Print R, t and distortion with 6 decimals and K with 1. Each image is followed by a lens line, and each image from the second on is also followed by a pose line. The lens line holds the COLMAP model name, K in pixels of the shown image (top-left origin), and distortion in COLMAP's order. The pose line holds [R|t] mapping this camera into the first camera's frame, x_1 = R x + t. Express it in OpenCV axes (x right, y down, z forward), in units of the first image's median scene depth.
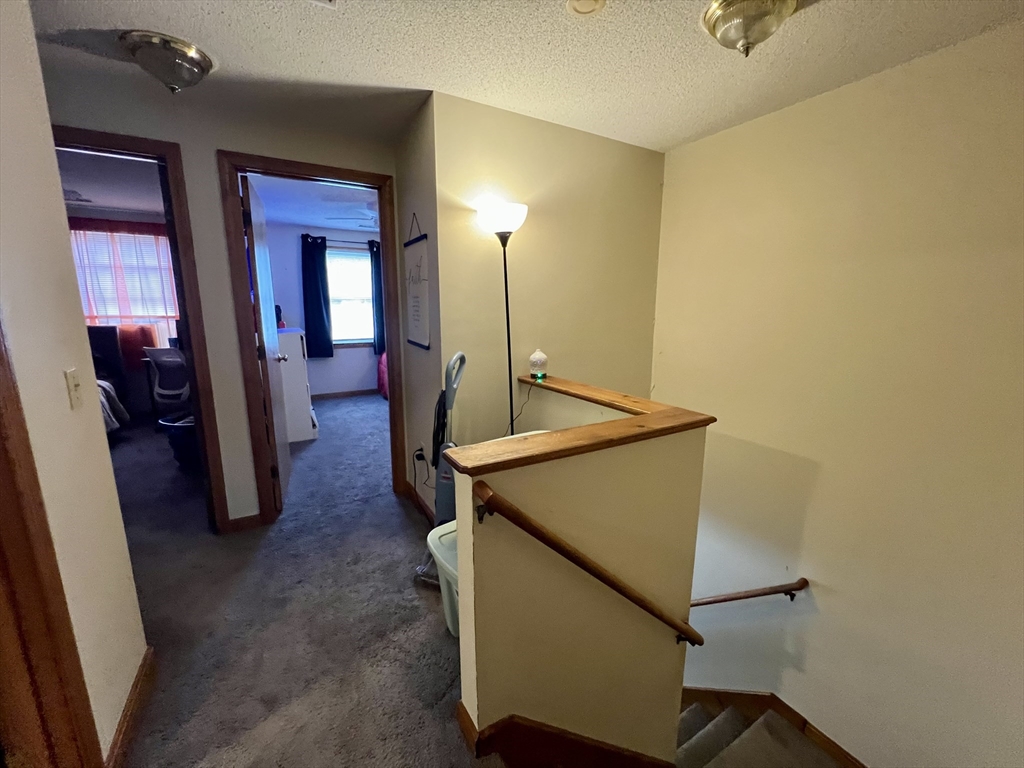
lens RADIAL K [[407.7, 0, 510.8], [0, 407.7, 381.3], [0, 0, 1]] dist [-0.003660, -0.000295]
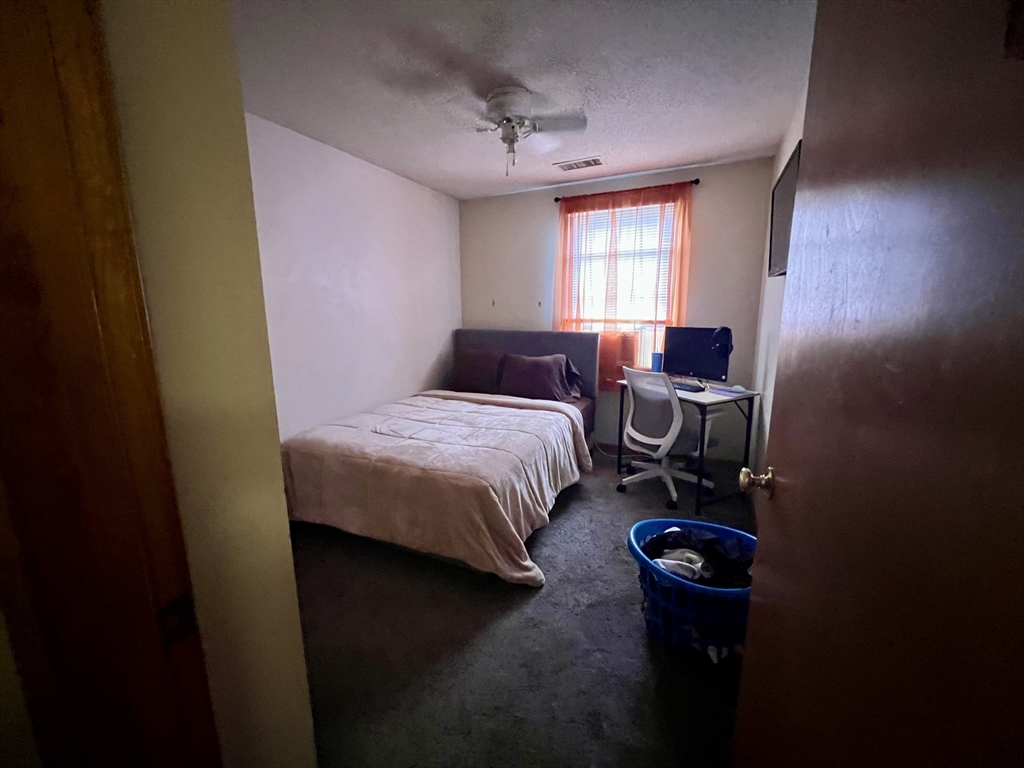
lens RADIAL K [[409.2, 0, 512.4], [0, 409.2, 386.3], [0, 0, 1]] dist [-0.001621, -0.000017]
pose [[0.577606, 0.142811, -0.803726, -0.418794], [-0.148941, 0.986488, 0.068247, -0.063150], [0.802613, 0.080288, 0.591072, 0.410908]]
